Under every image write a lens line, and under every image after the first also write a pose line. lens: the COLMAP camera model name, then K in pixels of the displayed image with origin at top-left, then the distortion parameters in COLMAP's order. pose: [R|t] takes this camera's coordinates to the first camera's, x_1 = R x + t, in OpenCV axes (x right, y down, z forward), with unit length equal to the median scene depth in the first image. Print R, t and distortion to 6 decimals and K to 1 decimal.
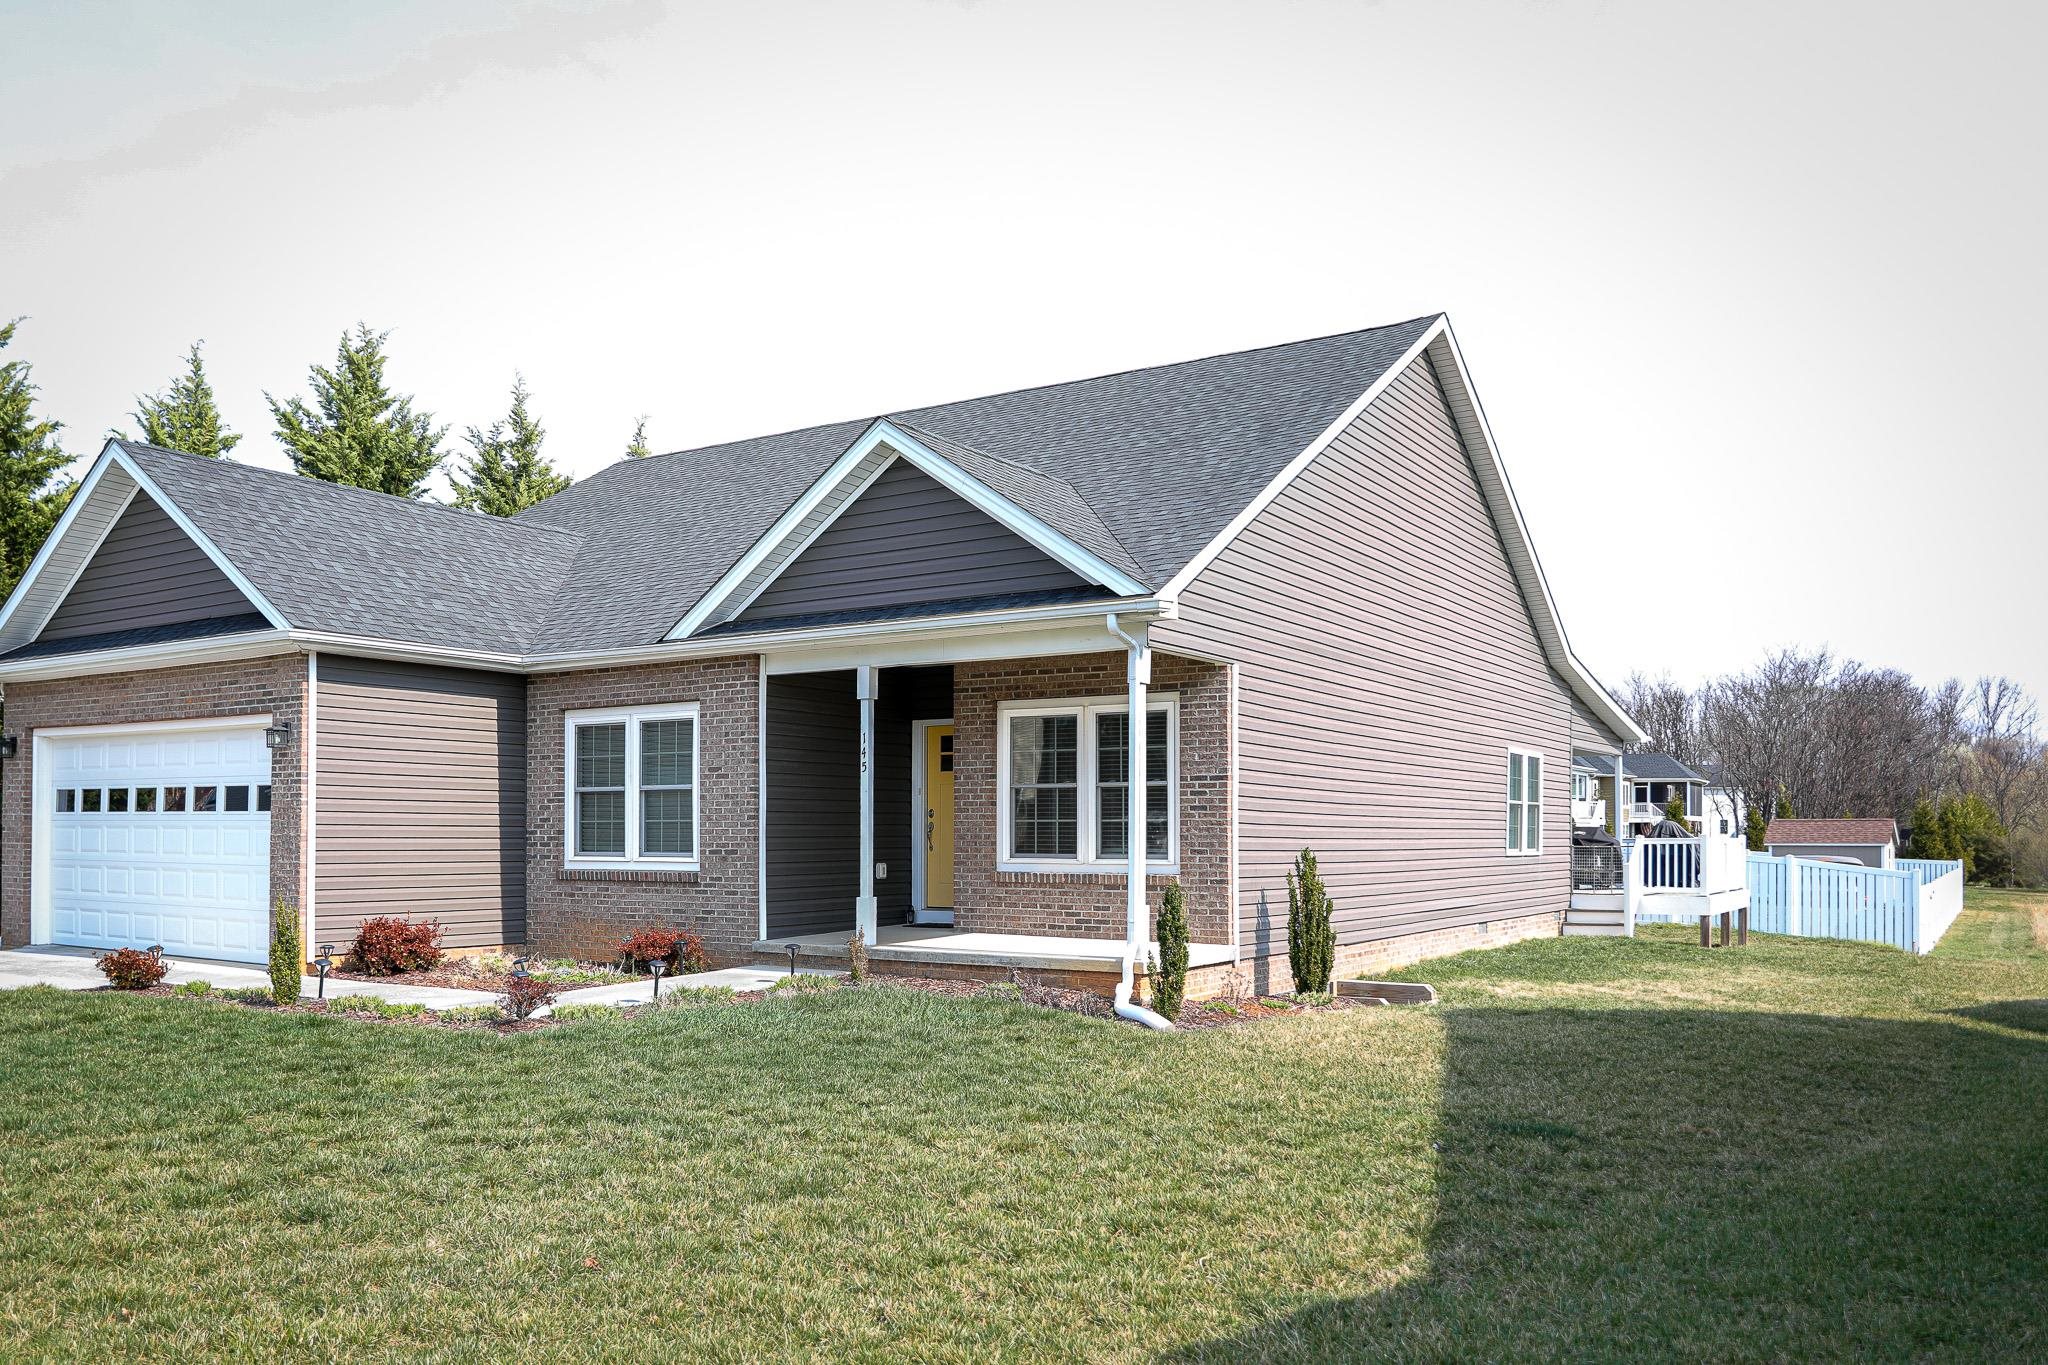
lens RADIAL K [[1558.7, 0, 1015.2], [0, 1558.7, 805.1], [0, 0, 1]] dist [0.000873, -0.000067]
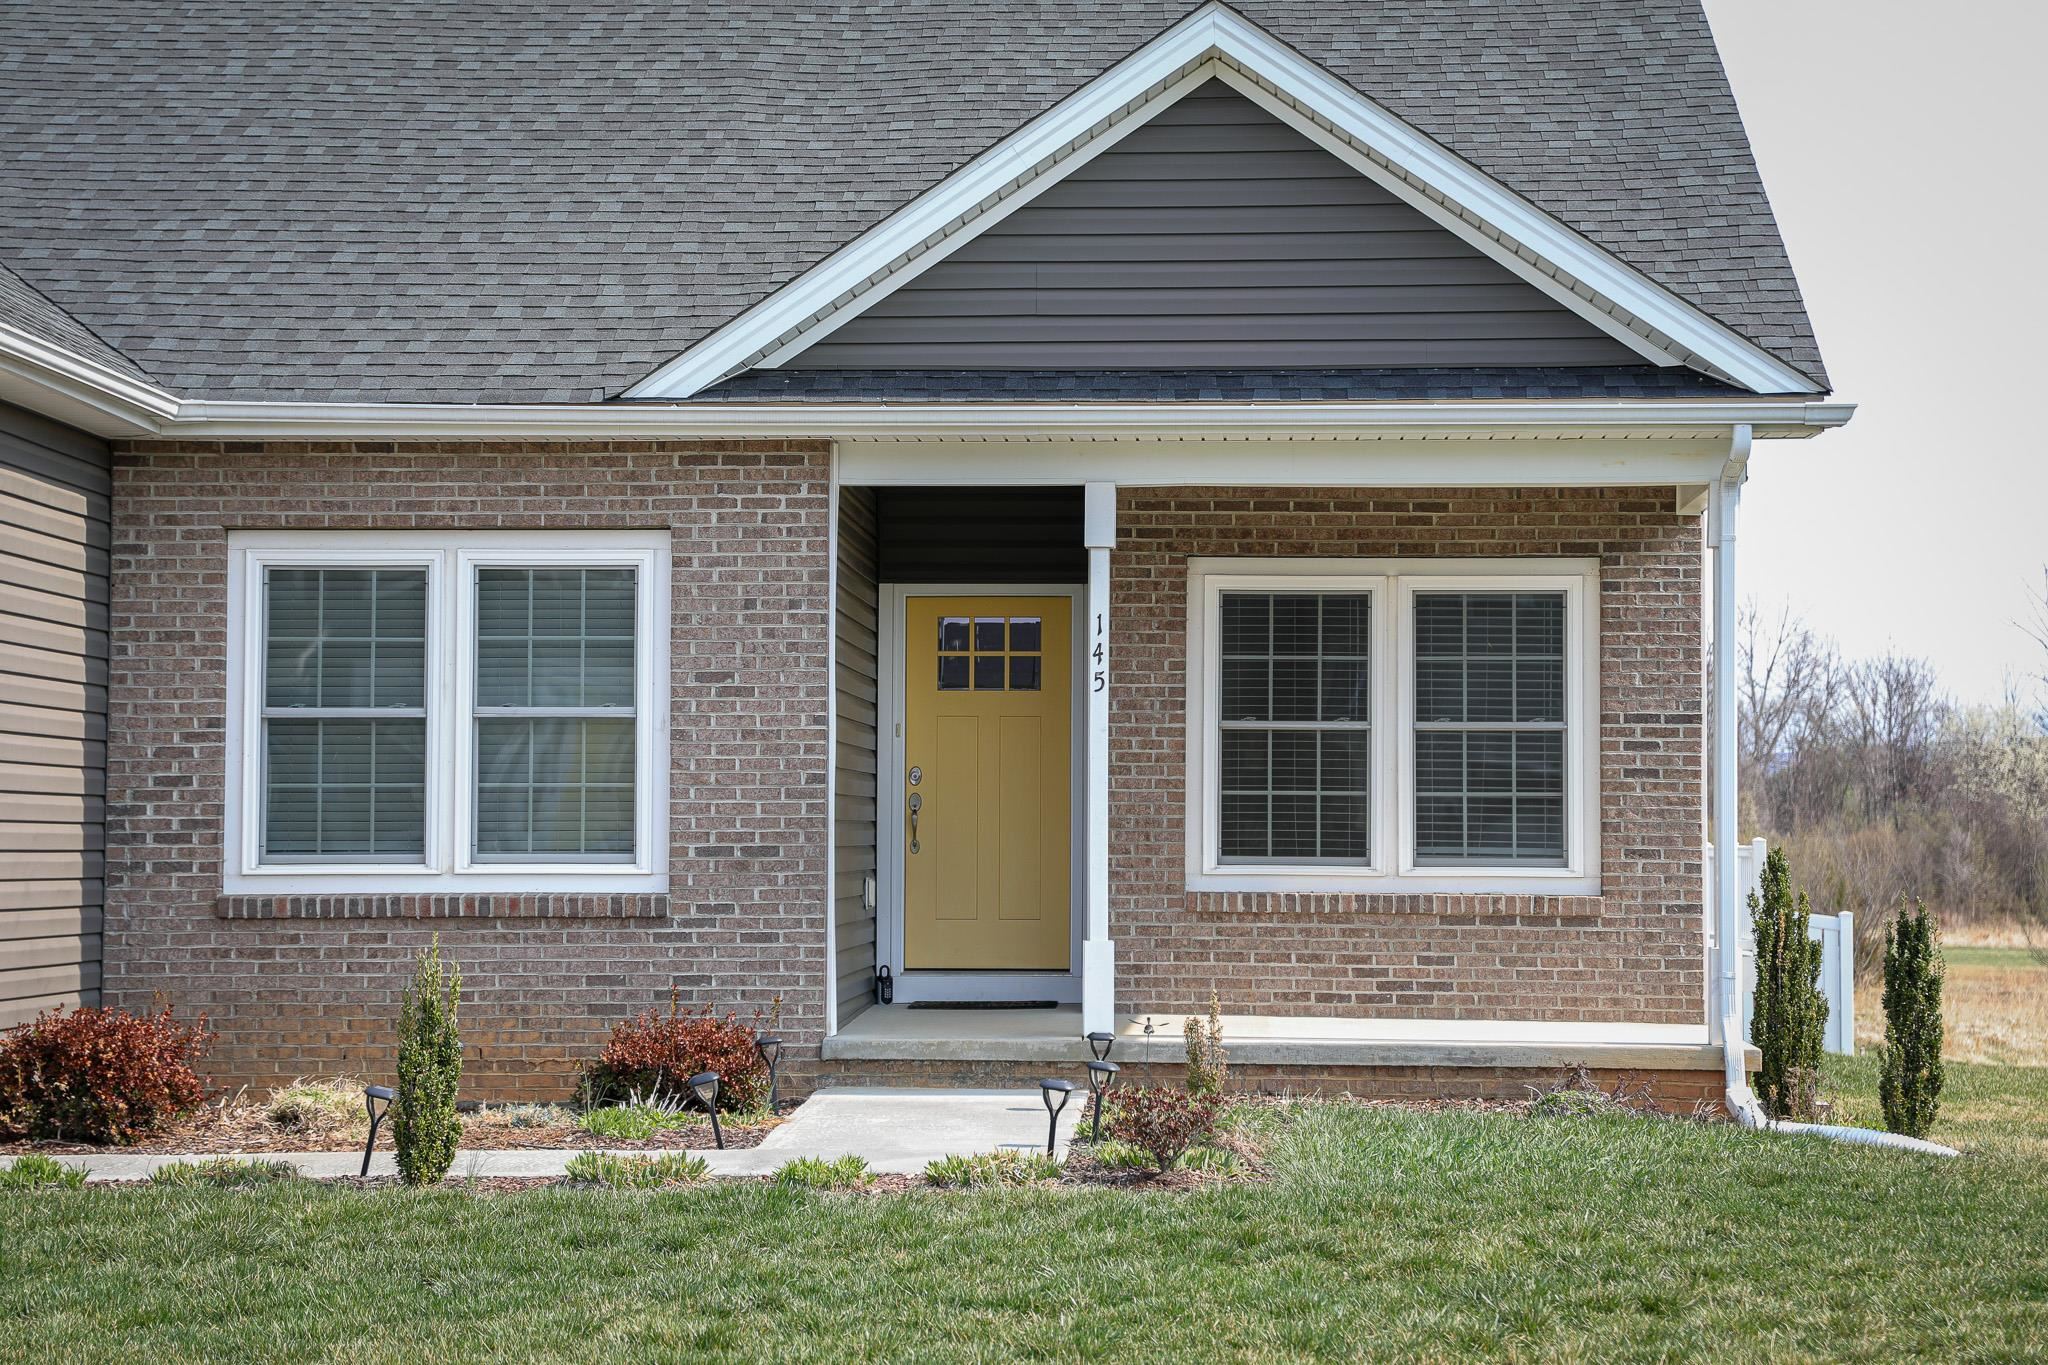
lens RADIAL K [[3661.8, 0, 1023.8], [0, 3661.8, 671.1], [0, 0, 1]] dist [0.324661, 0.000000]
pose [[0.867165, 0.026936, 0.497293, -0.669494], [-0.014472, 0.999478, -0.028899, 0.006206], [-0.497811, 0.017864, 0.867101, -0.014108]]
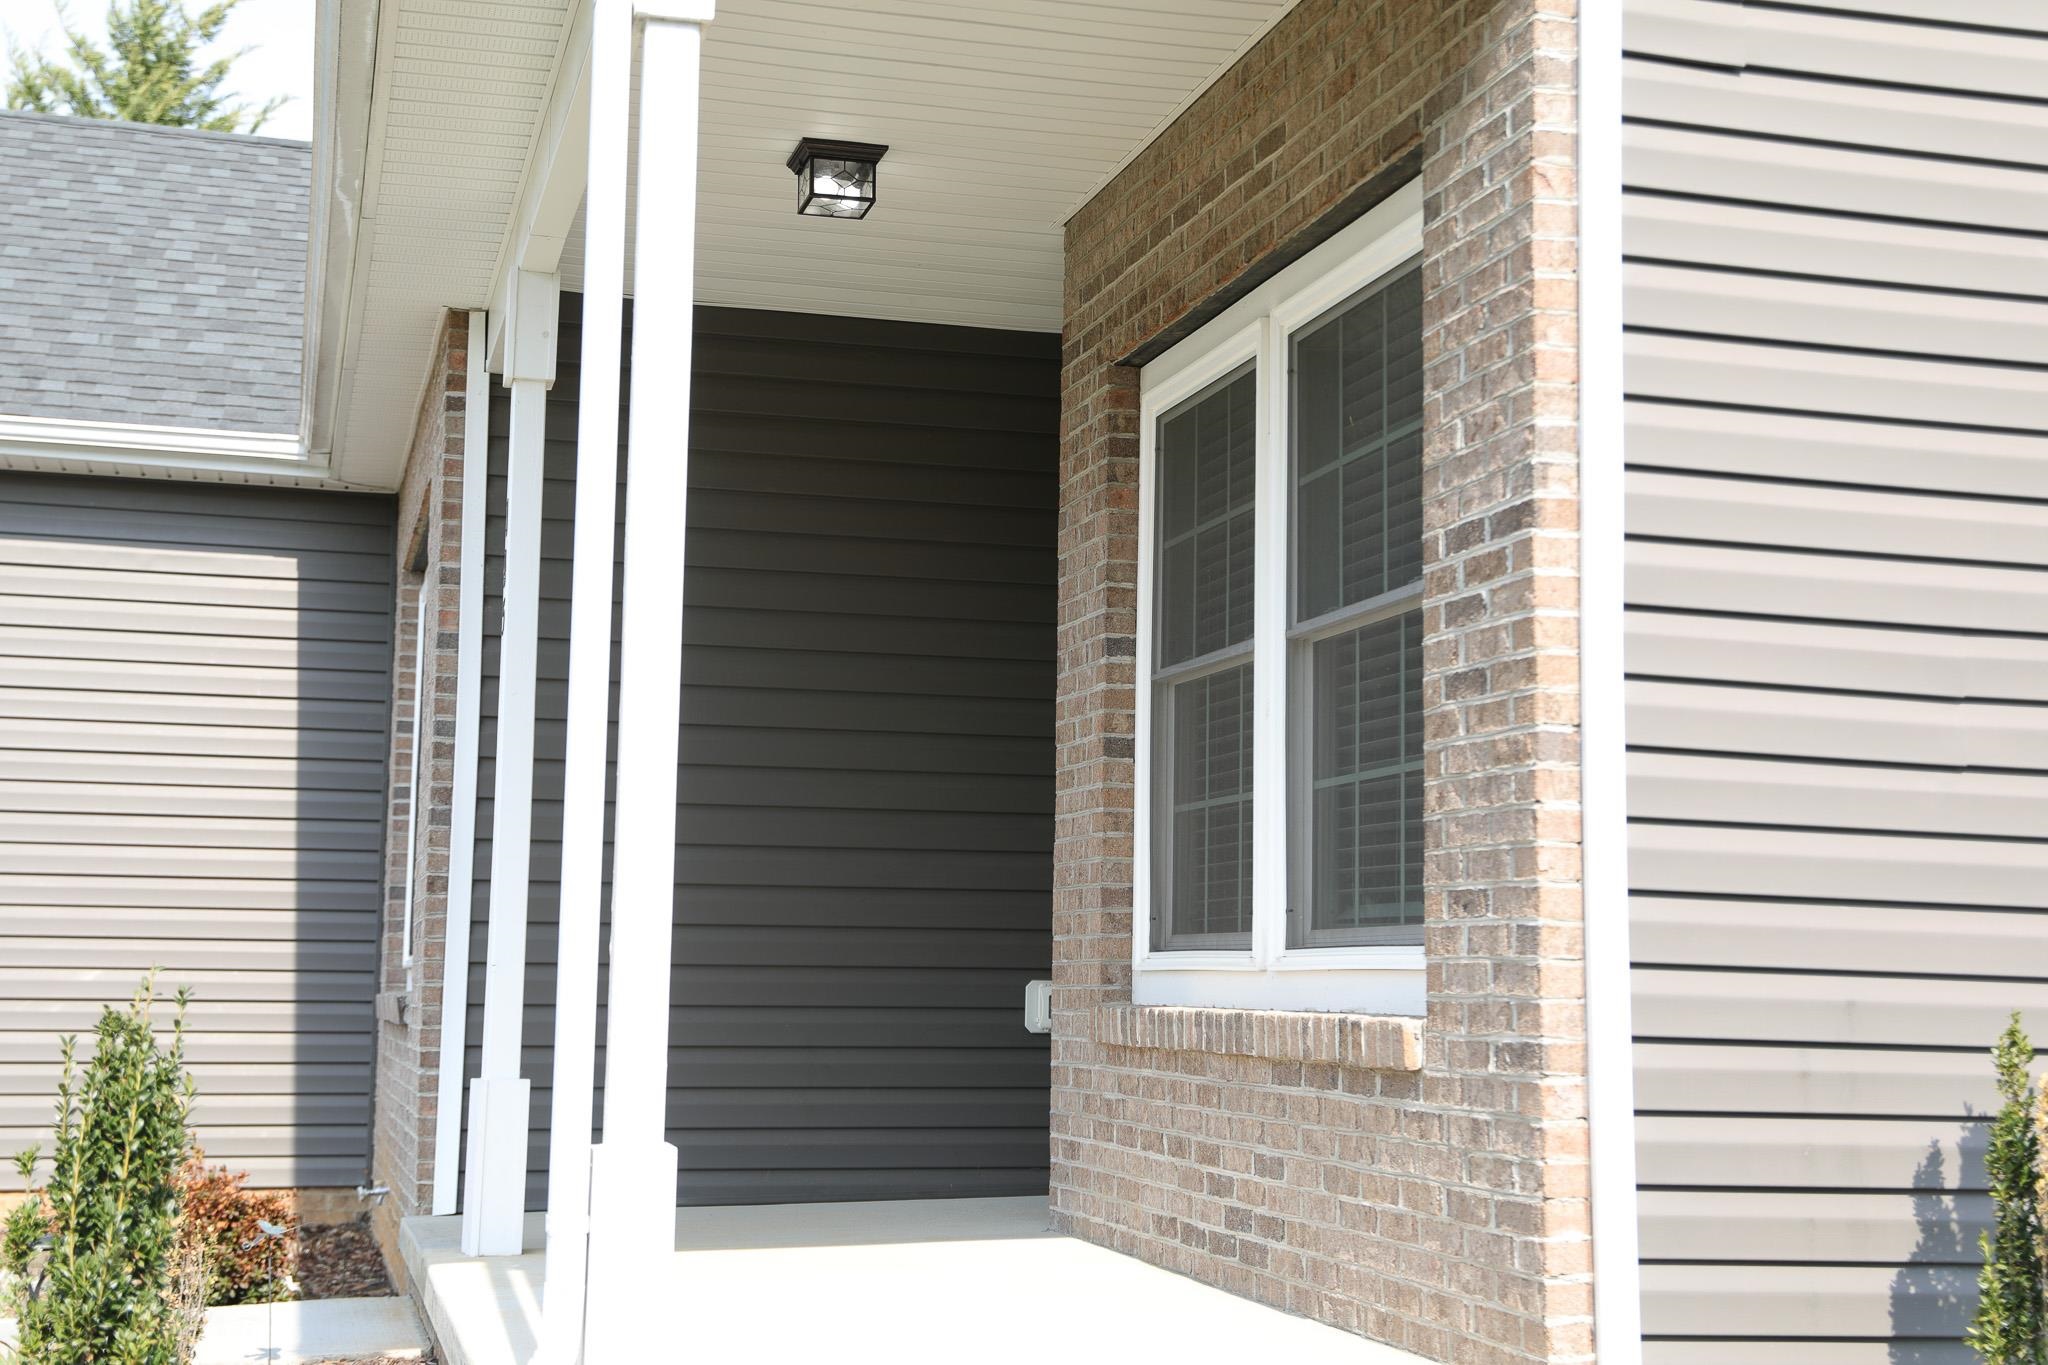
lens RADIAL K [[2765.6, 0, 1025.2], [0, 2765.6, 678.1], [0, 0, 1]] dist [0.025410, 0.000000]
pose [[0.748999, -0.063213, -0.659549, 0.291047], [-0.004394, 0.994943, -0.100348, 0.034880], [0.662557, 0.078058, 0.744933, 0.652626]]
